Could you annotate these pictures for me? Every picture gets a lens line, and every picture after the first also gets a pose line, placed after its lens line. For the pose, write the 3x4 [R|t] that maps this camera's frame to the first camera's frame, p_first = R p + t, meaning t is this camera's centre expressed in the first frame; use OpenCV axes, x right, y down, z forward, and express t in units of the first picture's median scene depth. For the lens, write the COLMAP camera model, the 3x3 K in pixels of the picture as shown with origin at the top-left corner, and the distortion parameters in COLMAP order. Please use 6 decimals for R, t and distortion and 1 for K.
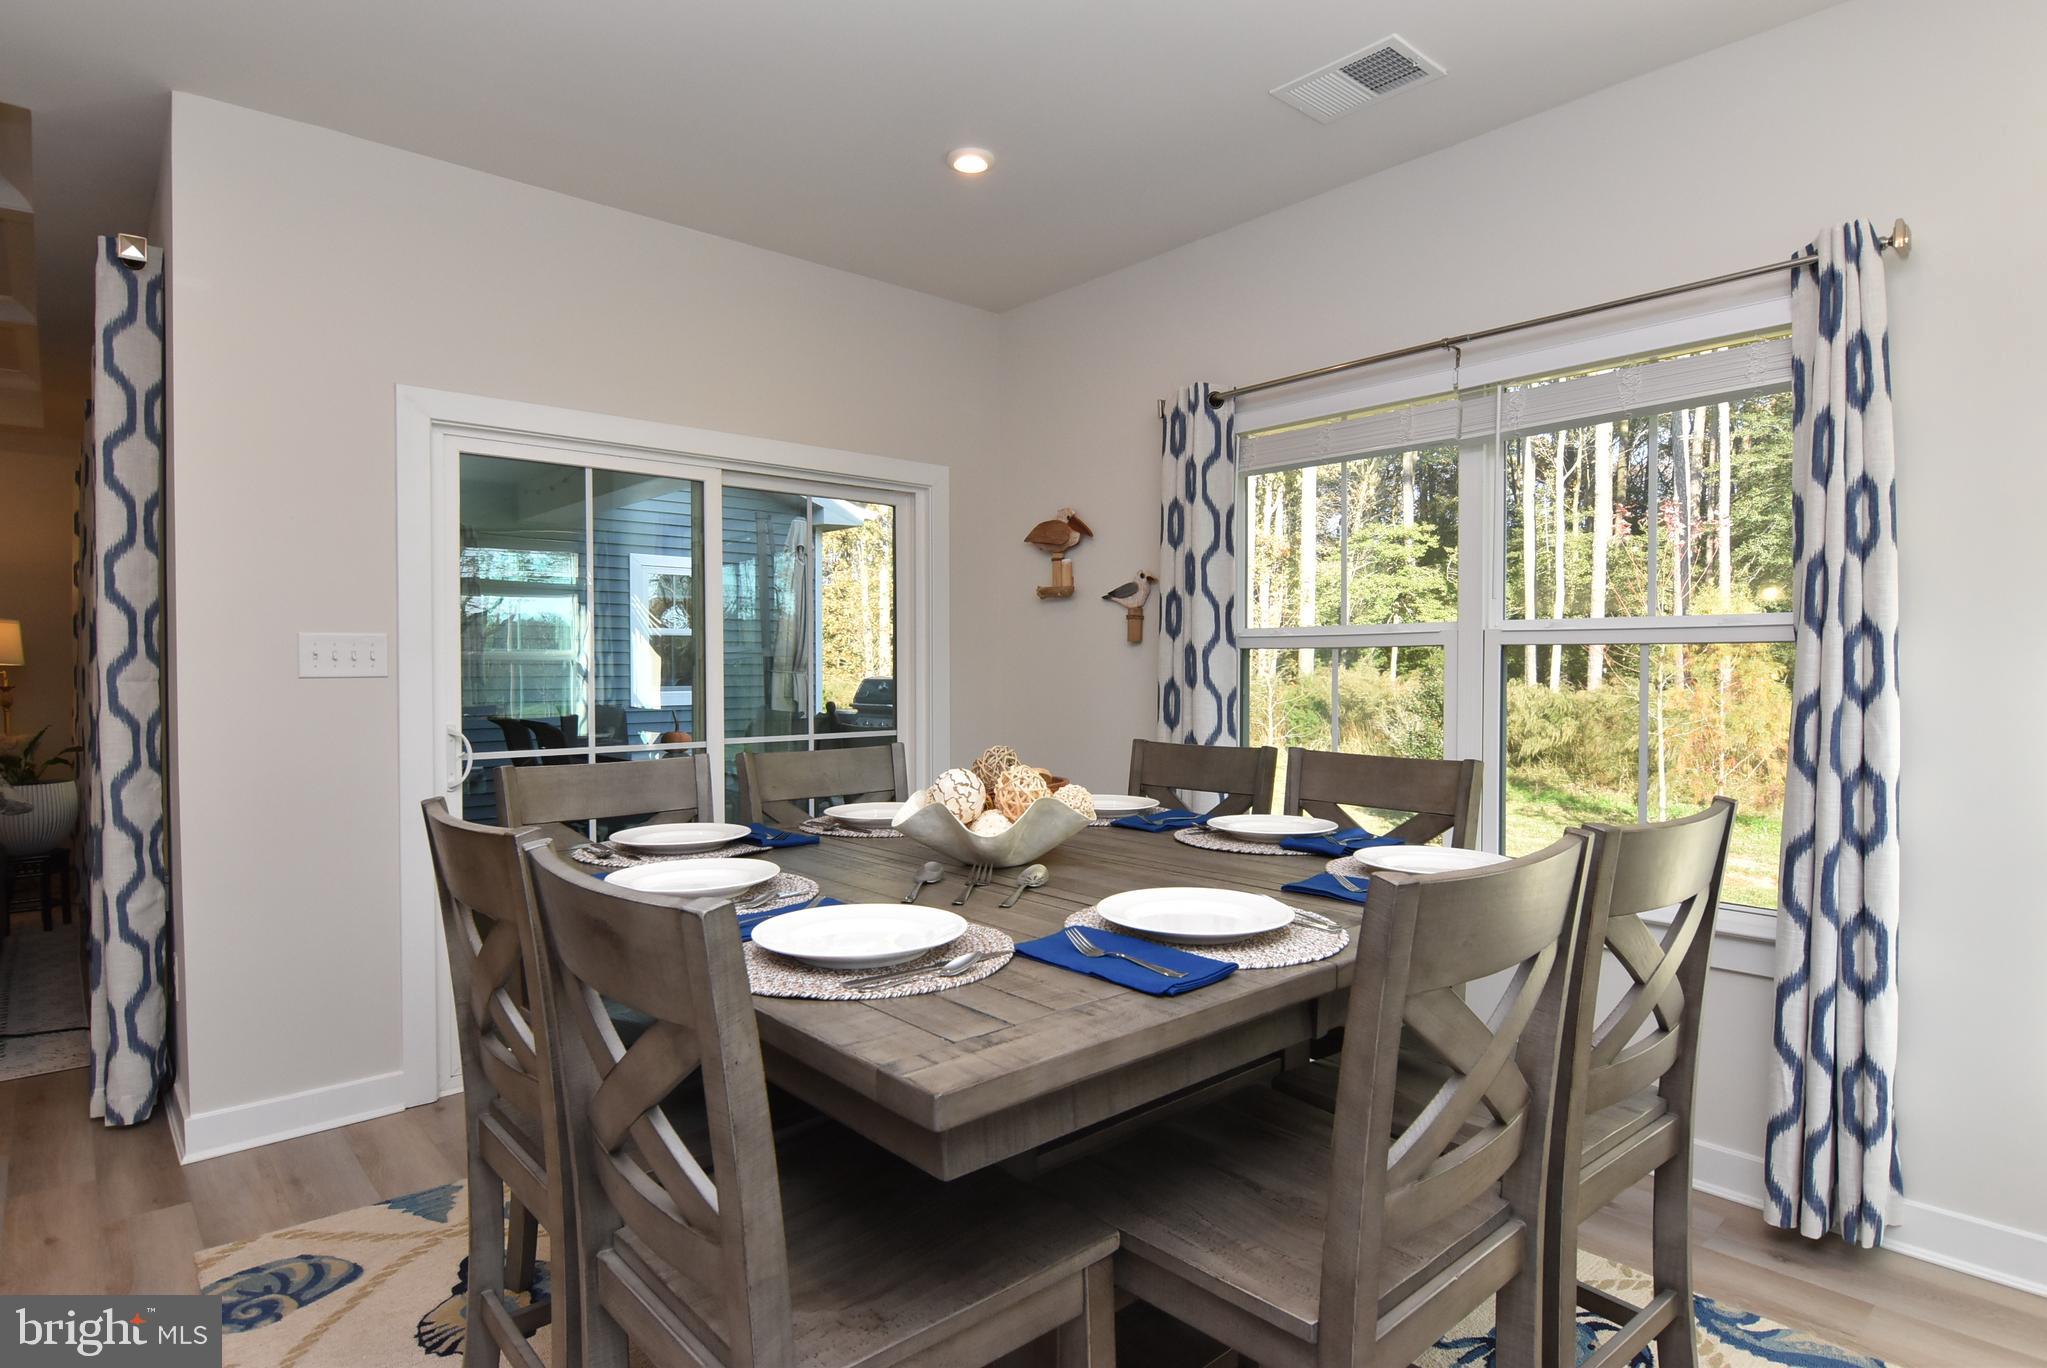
lens RADIAL K [[1090.0, 0, 1026.4], [0, 1090.0, 683.3], [0, 0, 1]] dist [-0.000563, -0.014051]
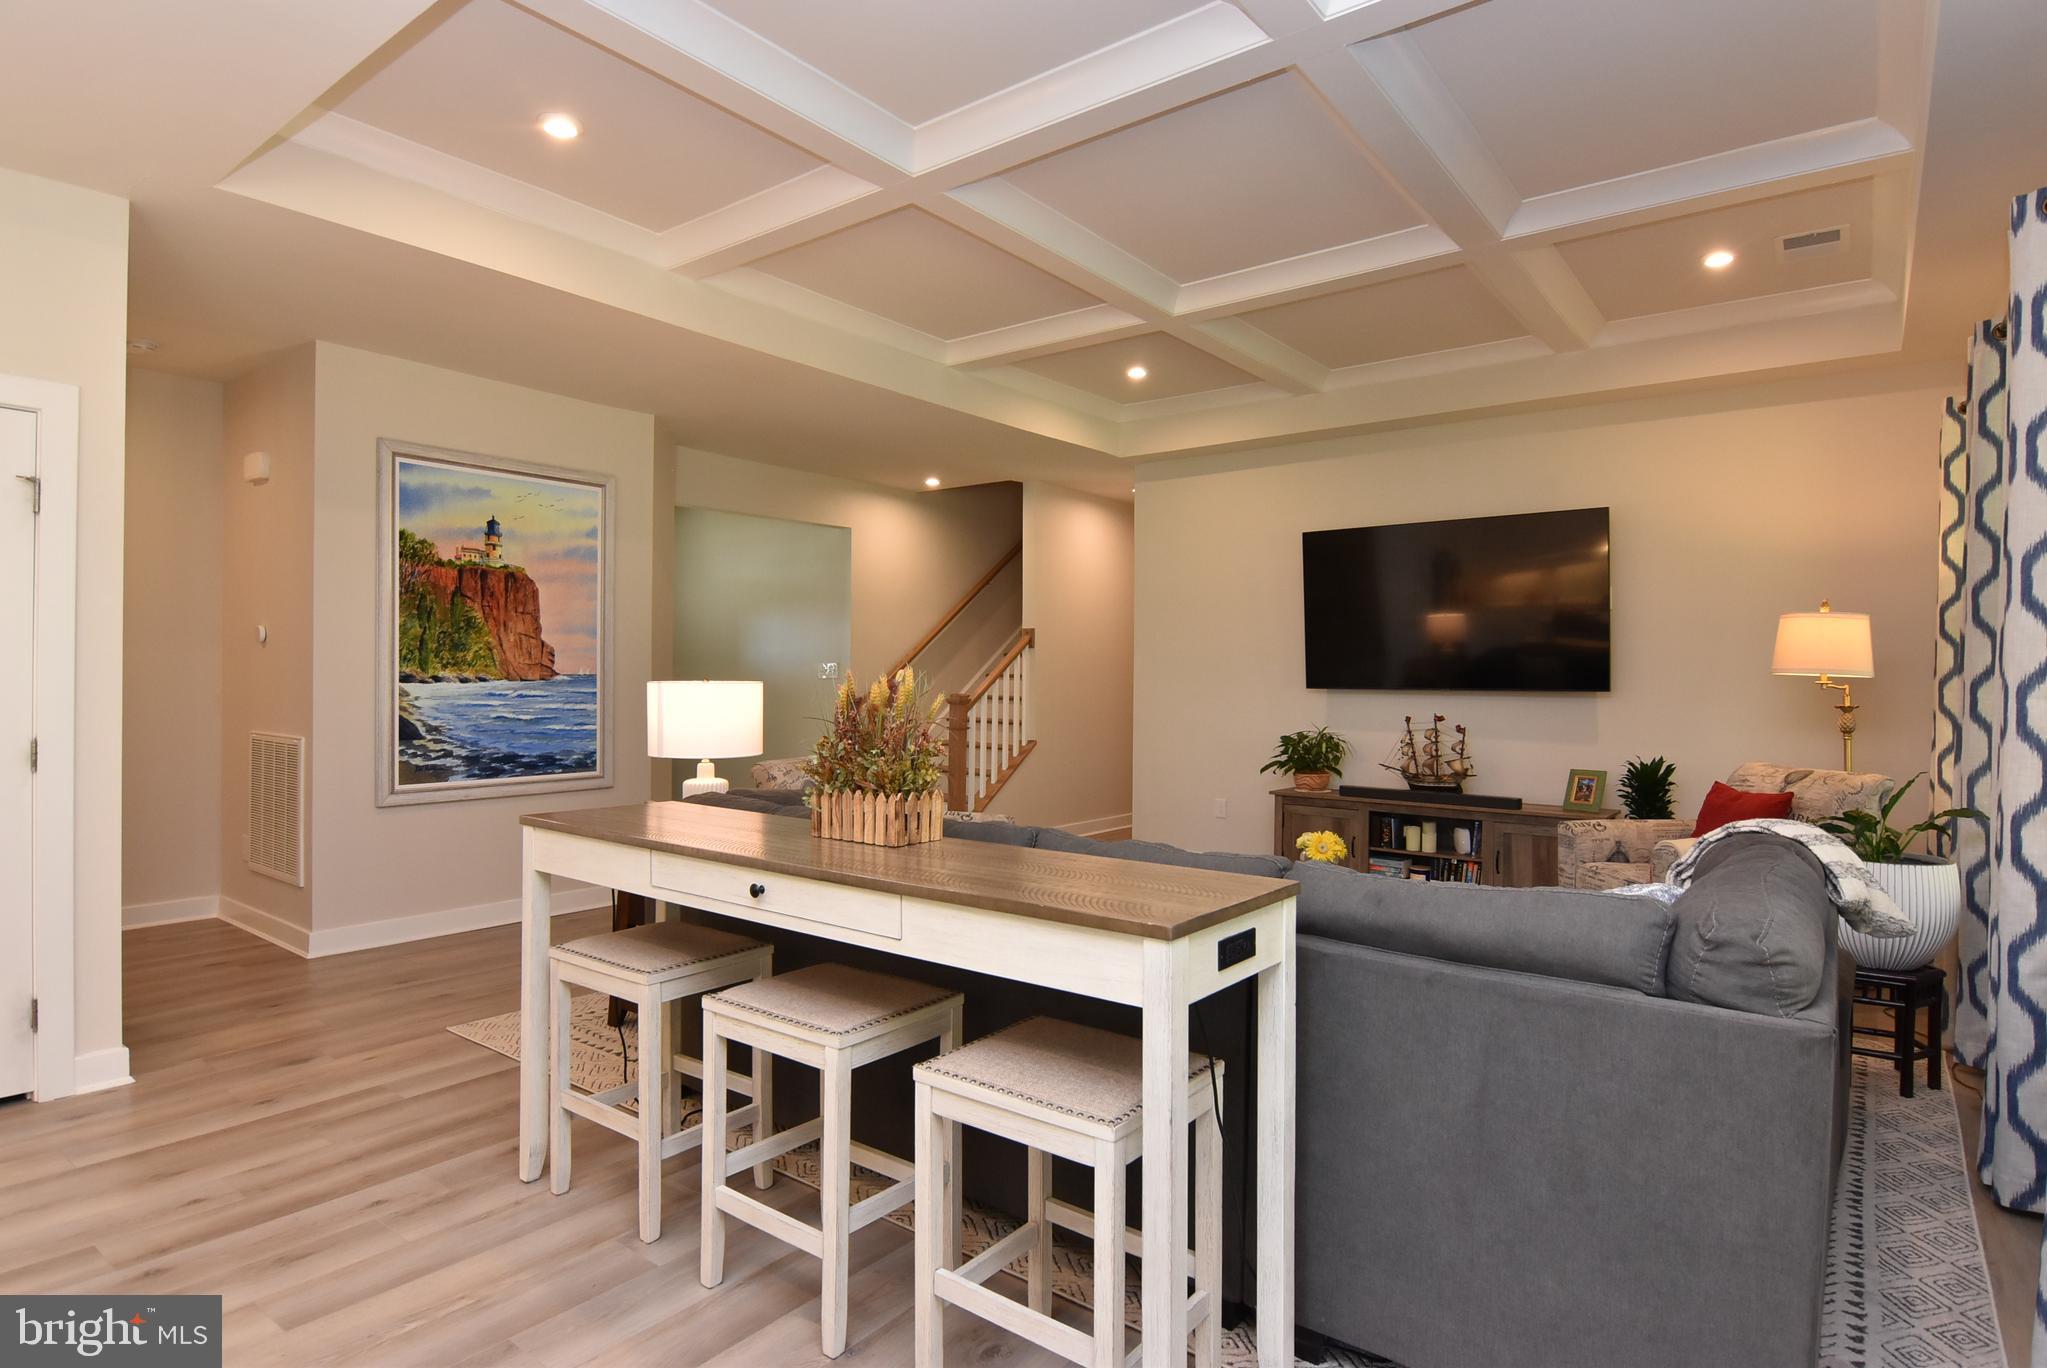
lens RADIAL K [[1090.0, 0, 1022.6], [0, 1090.0, 685.2], [0, 0, 1]] dist [-0.000563, -0.014051]
pose [[0.181709, 0.010247, -0.983299, -0.693116], [-0.018349, 0.999807, 0.007028, -0.012753], [0.983181, 0.016765, 0.181862, 0.671444]]
